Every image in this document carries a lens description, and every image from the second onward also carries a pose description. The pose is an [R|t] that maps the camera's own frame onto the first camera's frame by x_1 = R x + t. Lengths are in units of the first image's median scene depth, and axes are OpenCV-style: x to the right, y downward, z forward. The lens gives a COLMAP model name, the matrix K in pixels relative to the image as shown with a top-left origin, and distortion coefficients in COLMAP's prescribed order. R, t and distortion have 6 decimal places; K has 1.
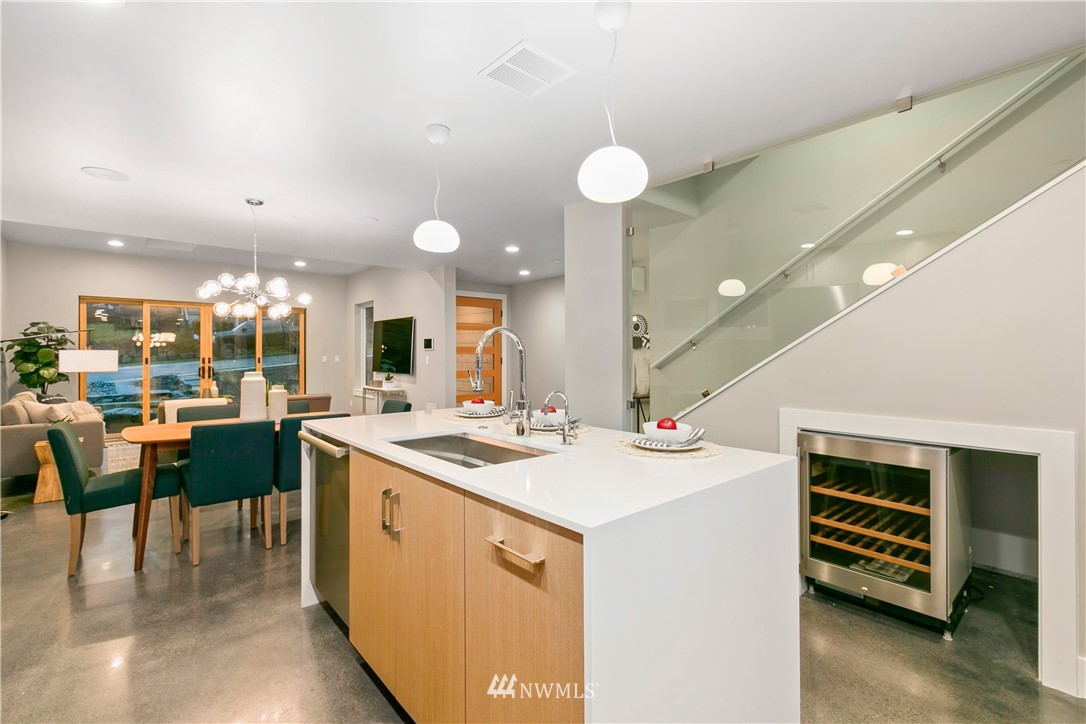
lens RADIAL K [[497.7, 0, 539.1], [0, 497.7, 361.7], [0, 0, 1]] dist [-0.008995, -0.001440]
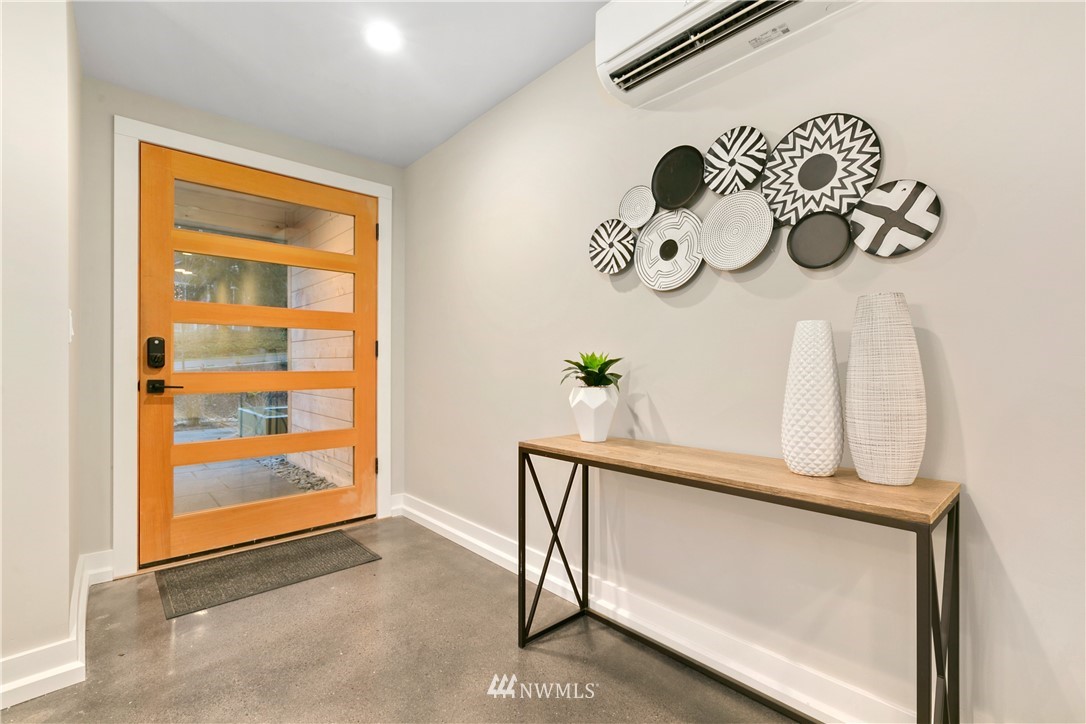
lens RADIAL K [[497.7, 0, 541.2], [0, 497.7, 362.1], [0, 0, 1]] dist [-0.008995, -0.001440]
pose [[0.999991, -0.000185, 0.004319, 0.070538], [0.000261, 0.999845, -0.017621, 0.020226], [-0.004315, 0.017622, 0.999835, 0.779333]]
